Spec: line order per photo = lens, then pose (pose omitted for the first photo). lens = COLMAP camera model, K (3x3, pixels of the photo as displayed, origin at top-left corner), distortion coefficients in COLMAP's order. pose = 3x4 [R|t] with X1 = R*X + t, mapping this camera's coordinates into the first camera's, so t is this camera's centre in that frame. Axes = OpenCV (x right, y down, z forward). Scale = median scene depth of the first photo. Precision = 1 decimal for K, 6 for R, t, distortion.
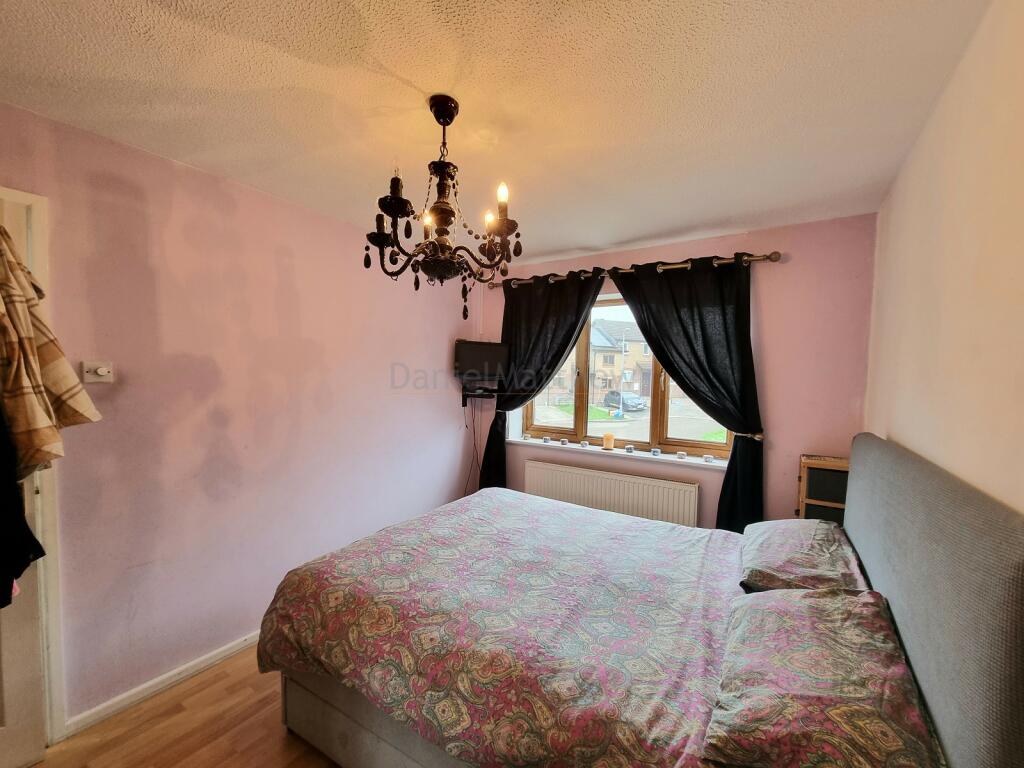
lens RADIAL K [[421.3, 0, 516.5], [0, 421.3, 397.1], [0, 0, 1]] dist [-0.002305, 0.000303]
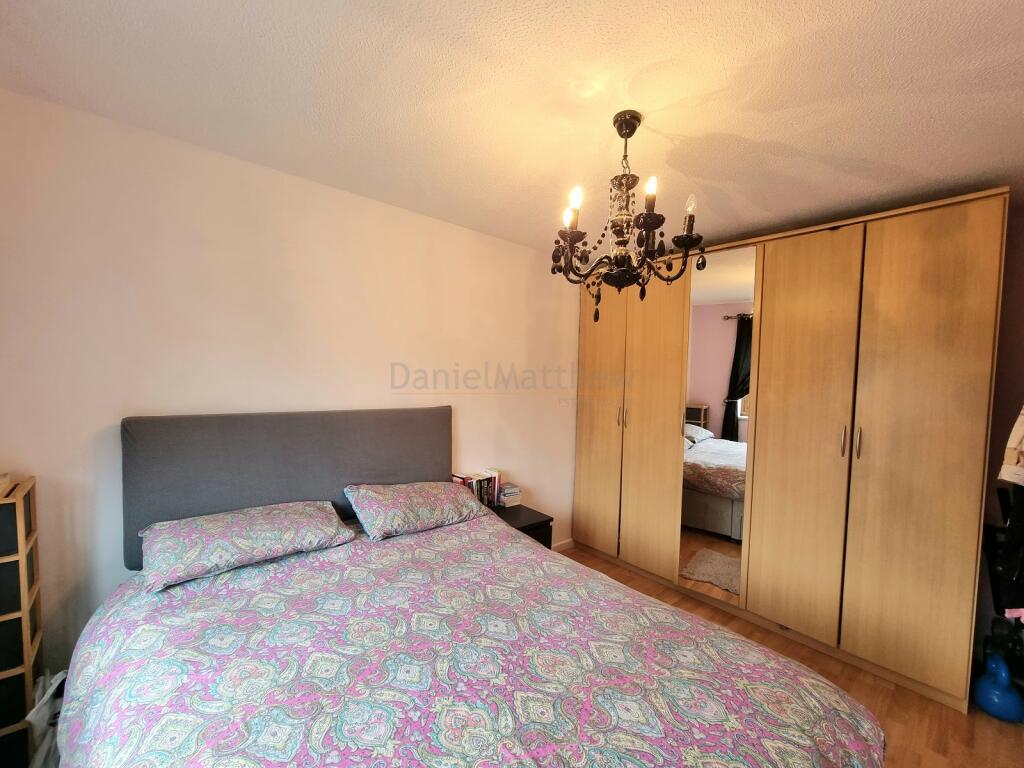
lens RADIAL K [[421.3, 0, 516.5], [0, 421.3, 397.1], [0, 0, 1]] dist [-0.002305, 0.000303]
pose [[-0.961053, -0.065613, 0.268463, -0.212703], [-0.036089, 0.992886, 0.113469, -0.104678], [-0.273998, 0.099361, -0.956584, 1.960340]]
